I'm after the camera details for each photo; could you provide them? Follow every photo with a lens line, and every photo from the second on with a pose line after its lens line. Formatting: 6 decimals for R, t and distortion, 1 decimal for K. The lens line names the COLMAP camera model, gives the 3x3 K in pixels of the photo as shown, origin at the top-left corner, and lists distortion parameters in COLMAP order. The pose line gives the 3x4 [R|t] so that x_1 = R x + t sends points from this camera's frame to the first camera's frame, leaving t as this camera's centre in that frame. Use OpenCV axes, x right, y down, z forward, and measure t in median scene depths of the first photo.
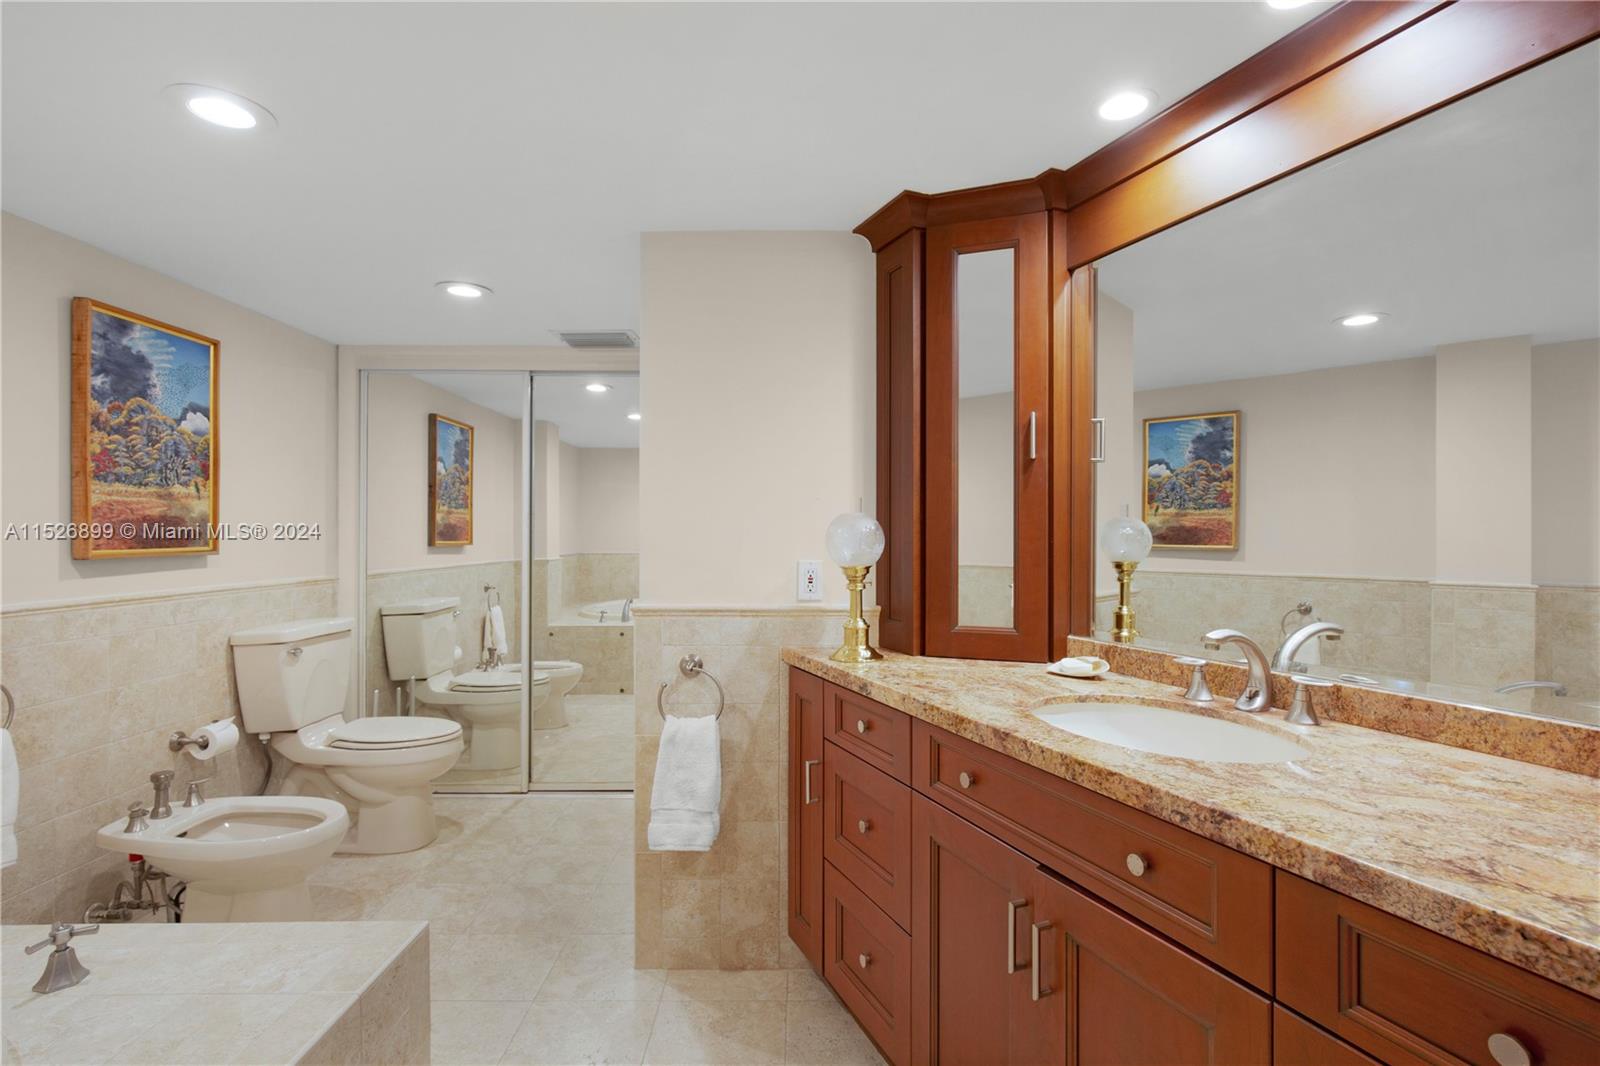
lens RADIAL K [[752.8, 0, 795.5], [0, 752.8, 531.0], [0, 0, 1]] dist [-0.016236, 0.006309]
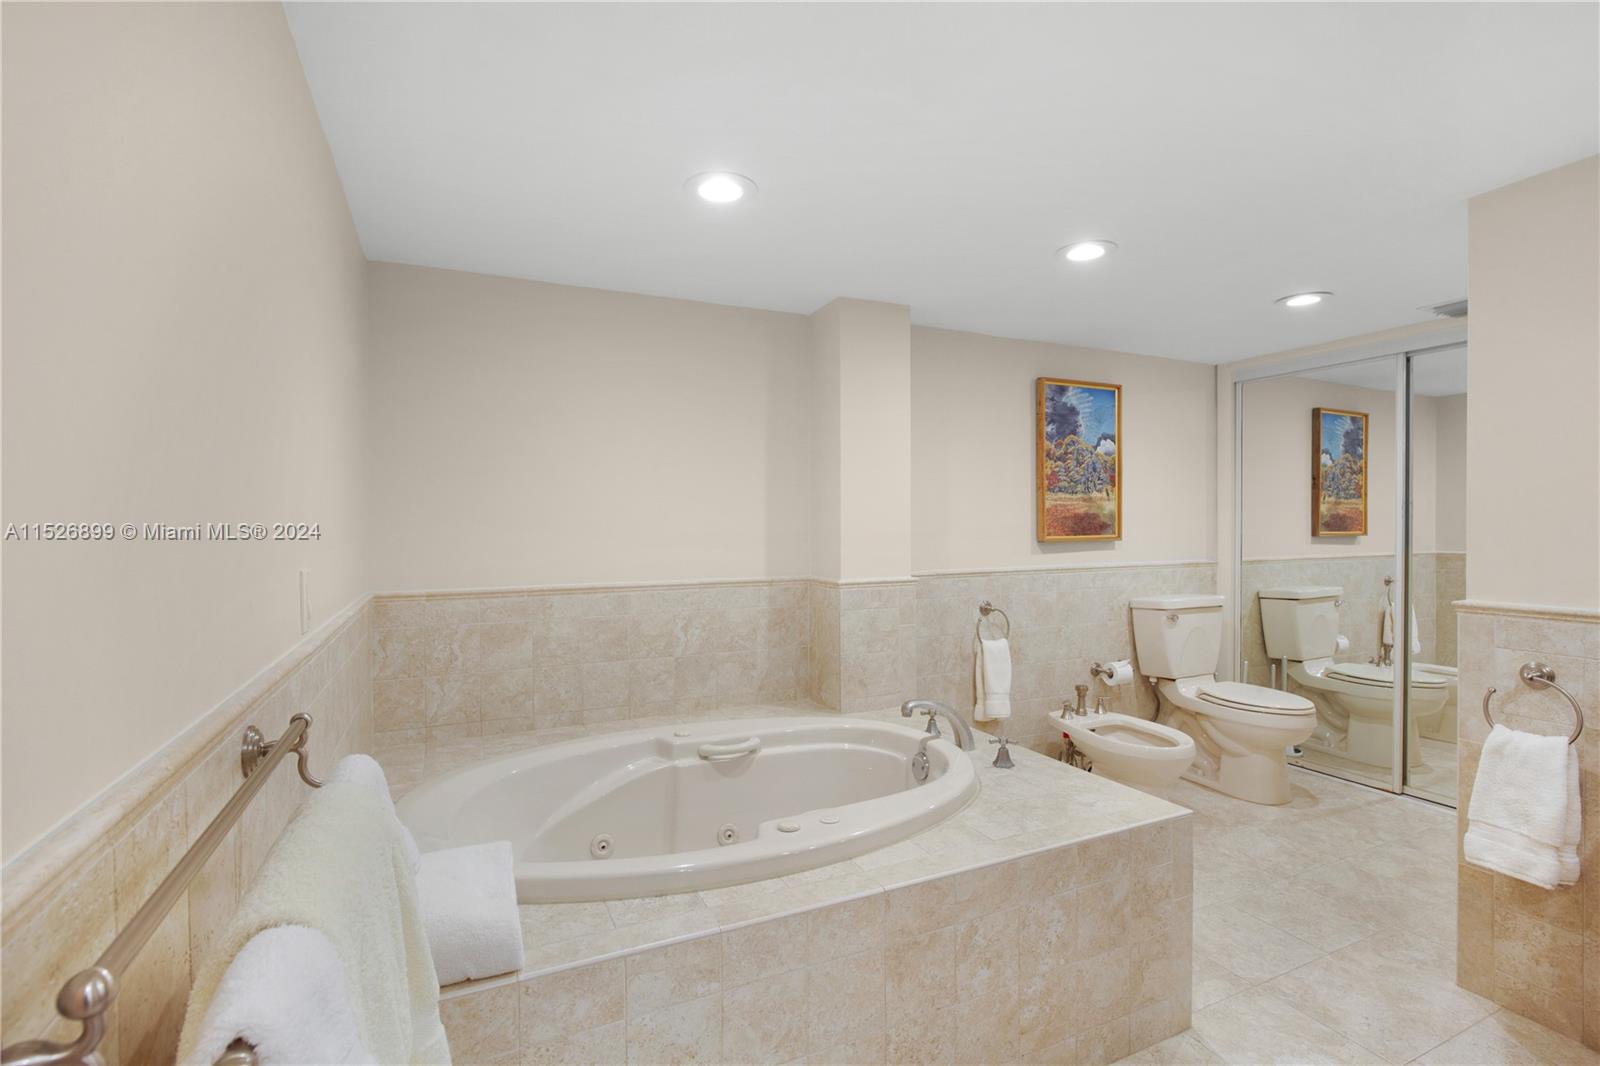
lens RADIAL K [[708.7, 0, 800.0], [0, 708.7, 533.0], [0, 0, 1]] dist [0.002036, 0.000260]
pose [[0.413001, 0.007187, -0.910702, 0.184267], [0.007926, 0.999903, 0.011485, -0.002109], [0.910696, -0.011962, 0.412904, -0.085417]]
